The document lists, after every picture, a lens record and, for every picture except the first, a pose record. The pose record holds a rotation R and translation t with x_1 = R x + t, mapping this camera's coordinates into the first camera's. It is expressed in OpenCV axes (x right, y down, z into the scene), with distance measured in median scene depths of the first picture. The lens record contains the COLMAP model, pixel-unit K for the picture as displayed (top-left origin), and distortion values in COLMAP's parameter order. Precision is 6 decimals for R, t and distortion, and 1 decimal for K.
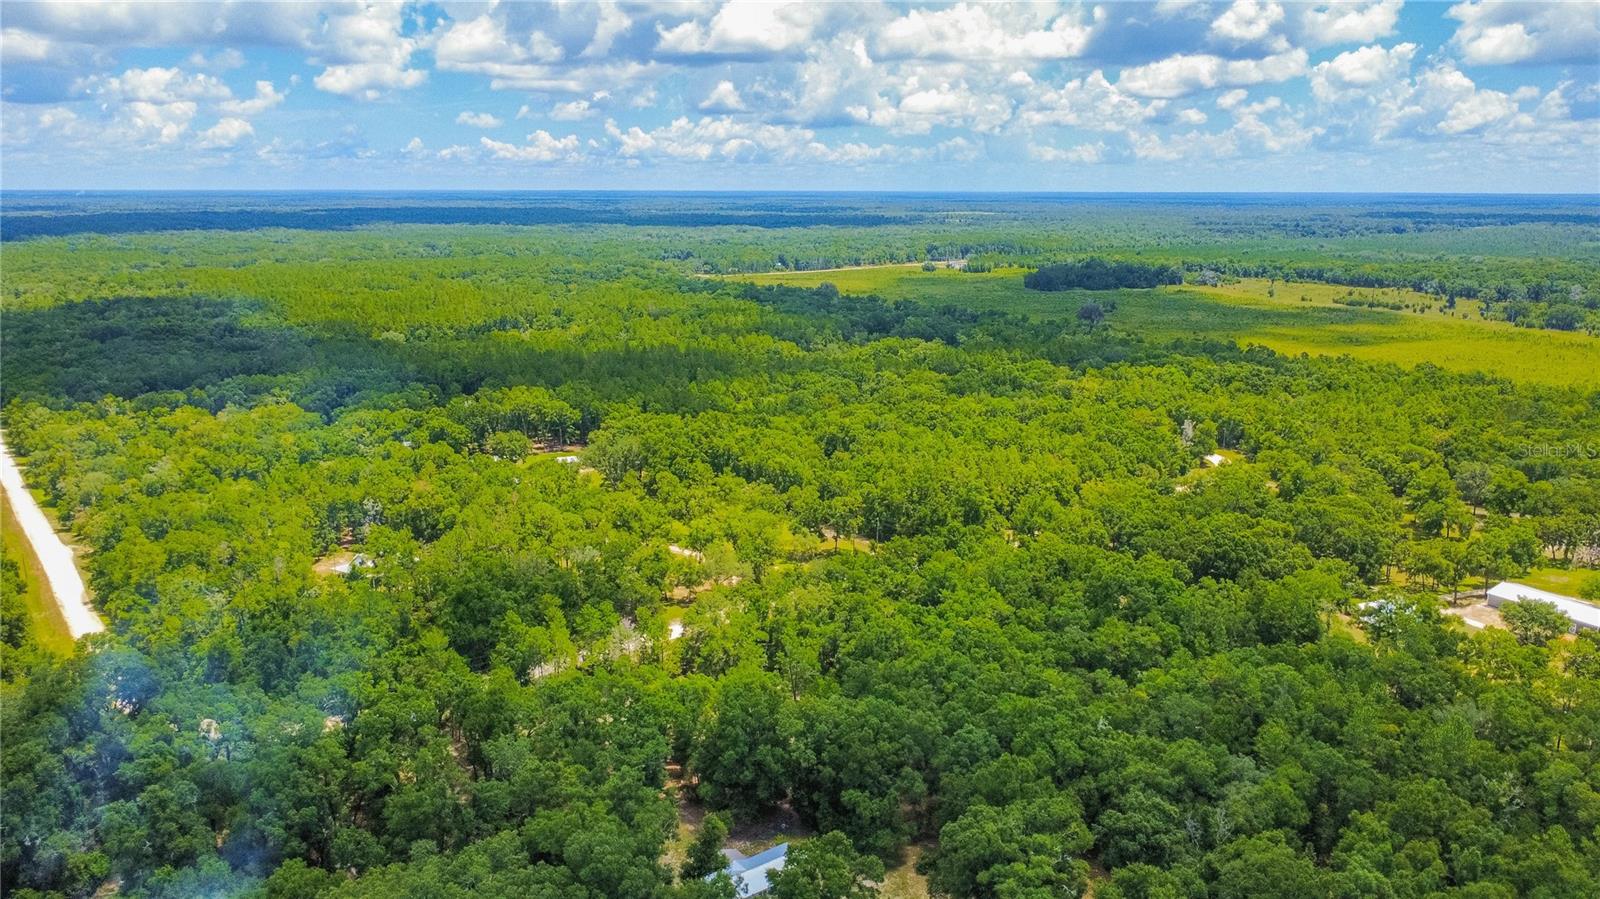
lens RADIAL K [[1190.7, 0, 800.0], [0, 1190.7, 449.5], [0, 0, 1]] dist [0.002112, 0.002238]
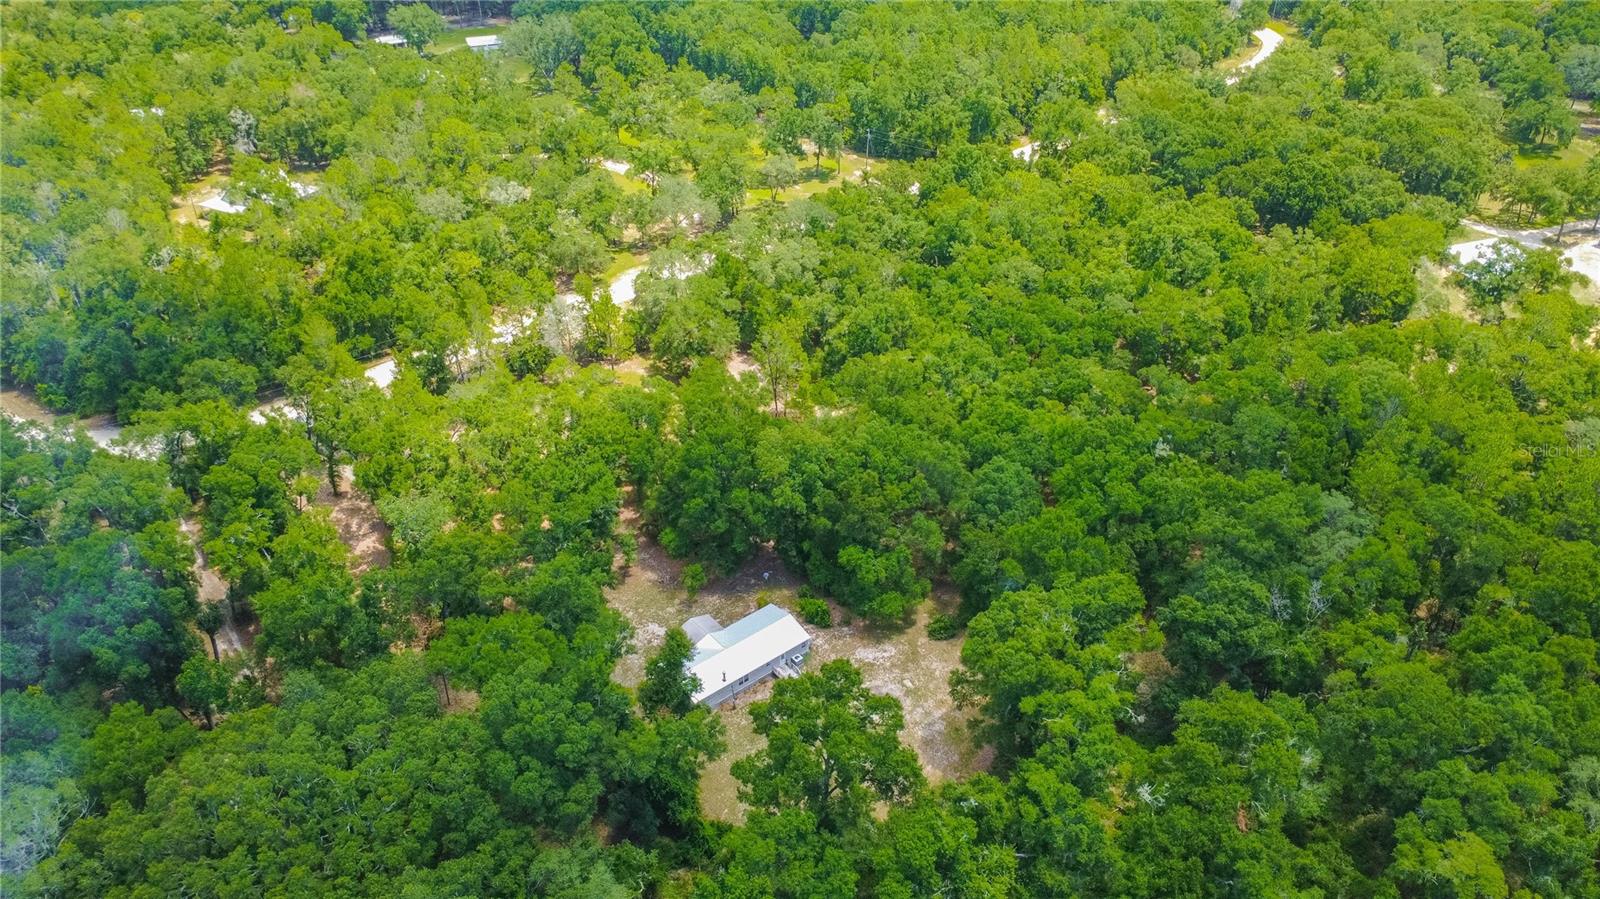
lens RADIAL K [[1190.7, 0, 800.0], [0, 1190.7, 449.5], [0, 0, 1]] dist [0.002112, 0.002238]
pose [[0.999574, -0.013904, 0.025674, -0.007248], [0.003530, 0.930424, 0.366469, -0.046259], [-0.028984, -0.366222, 0.930076, 0.190269]]
